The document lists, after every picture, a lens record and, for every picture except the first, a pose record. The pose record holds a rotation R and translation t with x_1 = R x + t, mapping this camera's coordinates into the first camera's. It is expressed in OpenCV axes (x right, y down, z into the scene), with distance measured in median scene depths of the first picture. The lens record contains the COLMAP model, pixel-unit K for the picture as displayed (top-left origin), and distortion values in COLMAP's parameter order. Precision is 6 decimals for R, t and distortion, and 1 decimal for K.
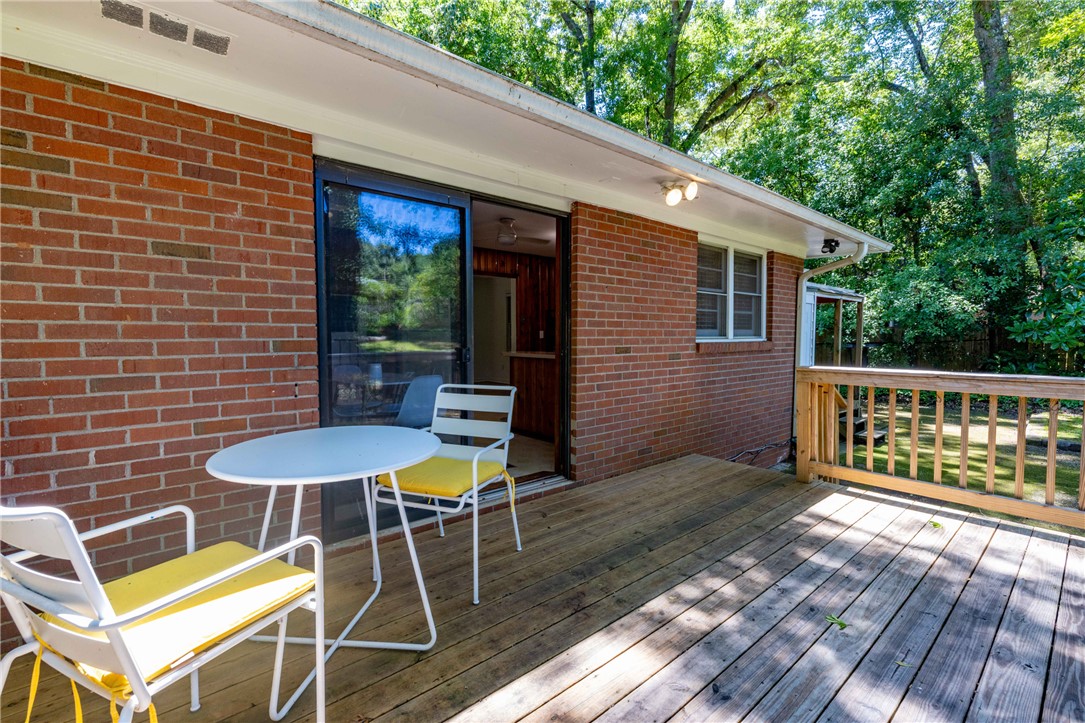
lens RADIAL K [[471.2, 0, 539.5], [0, 471.2, 353.3], [0, 0, 1]] dist [-0.015137, 0.000075]
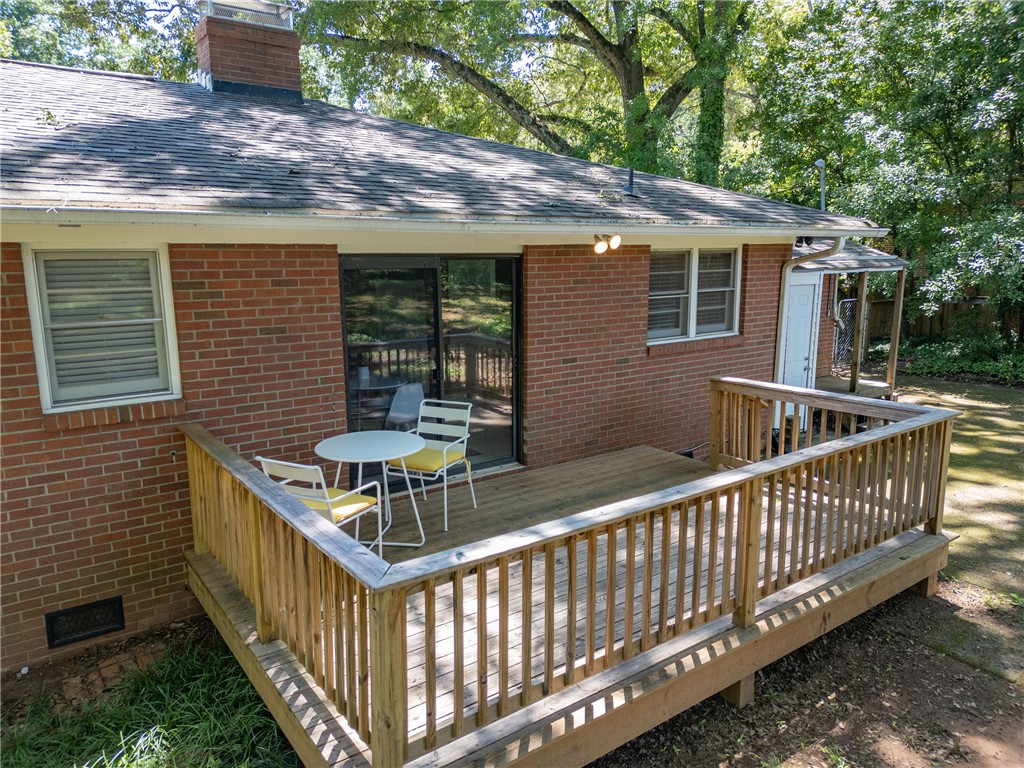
lens RADIAL K [[718.3, 0, 509.2], [0, 718.3, 385.0], [0, 0, 1]] dist [0.033551, -0.004622]
pose [[0.997639, 0.007728, -0.068243, 0.158437], [0.002254, 0.989430, 0.144995, -0.225032], [0.068643, -0.144807, 0.987076, -0.883238]]
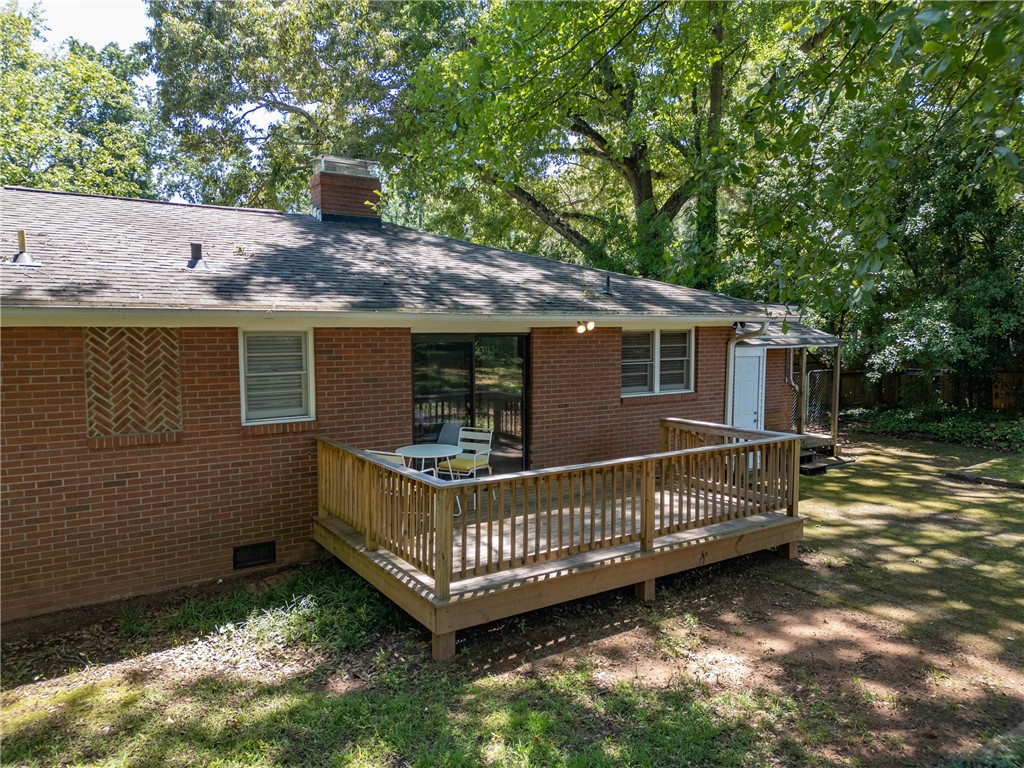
lens RADIAL K [[709.8, 0, 512.4], [0, 709.8, 383.2], [0, 0, 1]] dist [0.077690, -0.080160]
pose [[0.993255, 0.009208, -0.115584, 0.312250], [-0.004367, 0.999105, 0.042064, -0.213127], [0.115868, -0.041276, 0.992407, -1.723421]]
